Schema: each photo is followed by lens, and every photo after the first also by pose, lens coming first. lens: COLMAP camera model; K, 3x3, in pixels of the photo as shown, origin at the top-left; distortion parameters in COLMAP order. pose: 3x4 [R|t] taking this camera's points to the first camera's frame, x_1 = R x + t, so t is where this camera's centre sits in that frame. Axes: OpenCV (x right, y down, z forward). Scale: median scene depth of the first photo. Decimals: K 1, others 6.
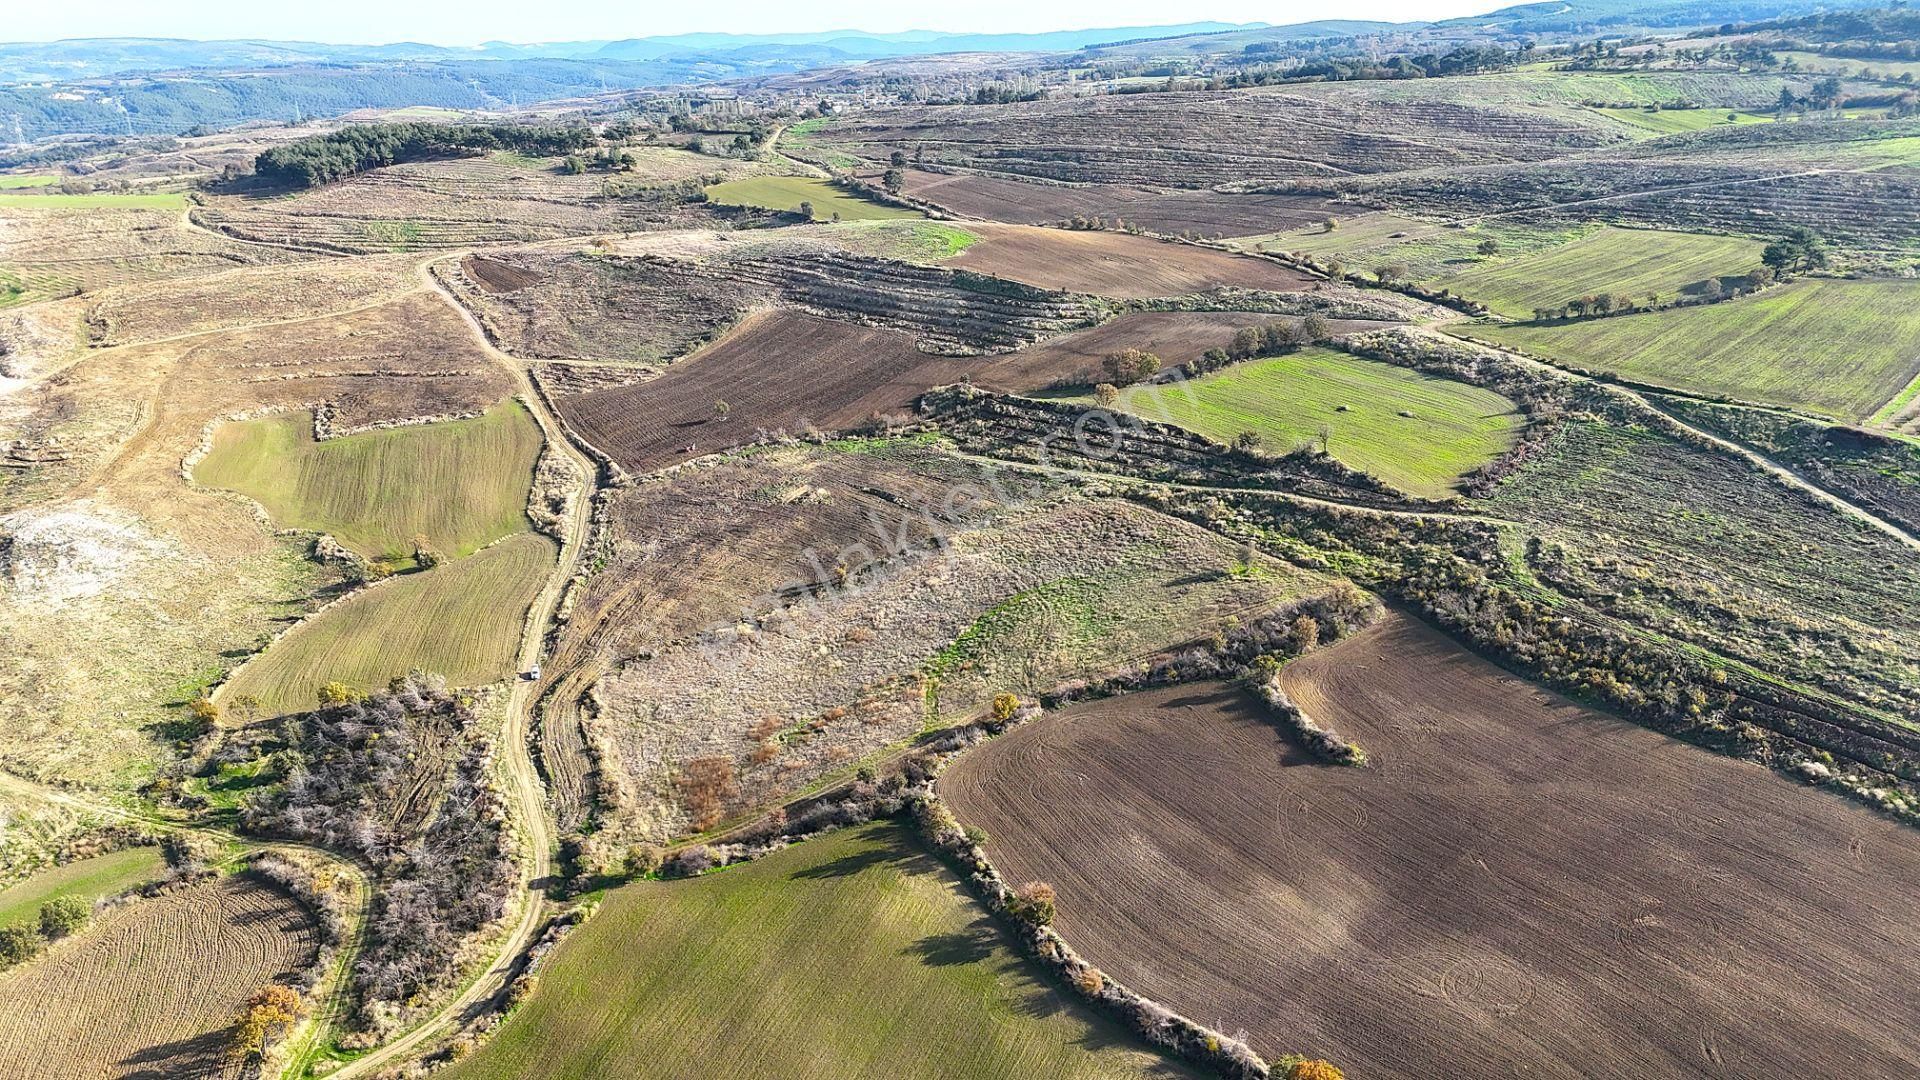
lens RADIAL K [[1402.3, 0, 960.0], [0, 1402.3, 548.1], [0, 0, 1]] dist [0.090555, -0.093471]
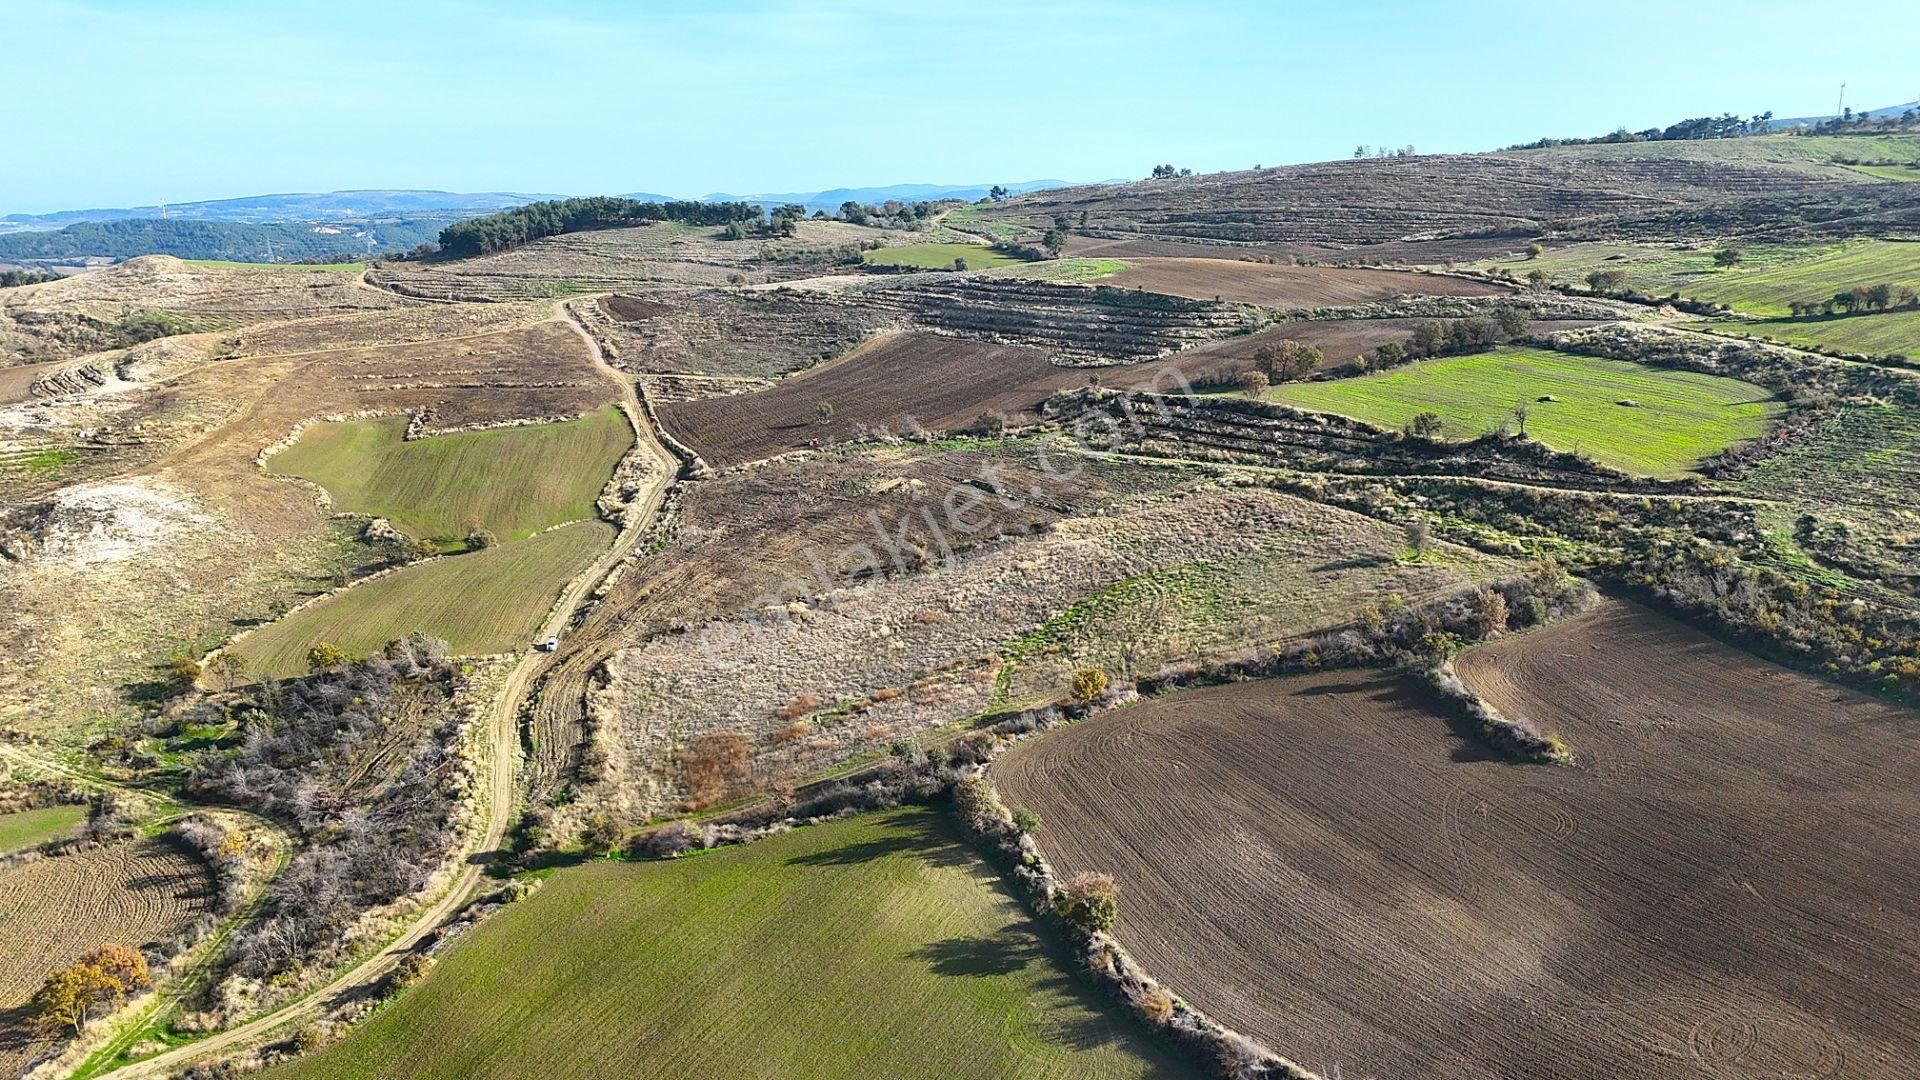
lens RADIAL K [[1402.3, 0, 960.0], [0, 1402.3, 548.1], [0, 0, 1]] dist [0.090555, -0.093471]
pose [[0.990756, 0.025519, -0.133234, 0.053417], [-0.038406, 0.994729, -0.095070, 0.096649], [0.130106, 0.099308, 0.986514, 0.173672]]
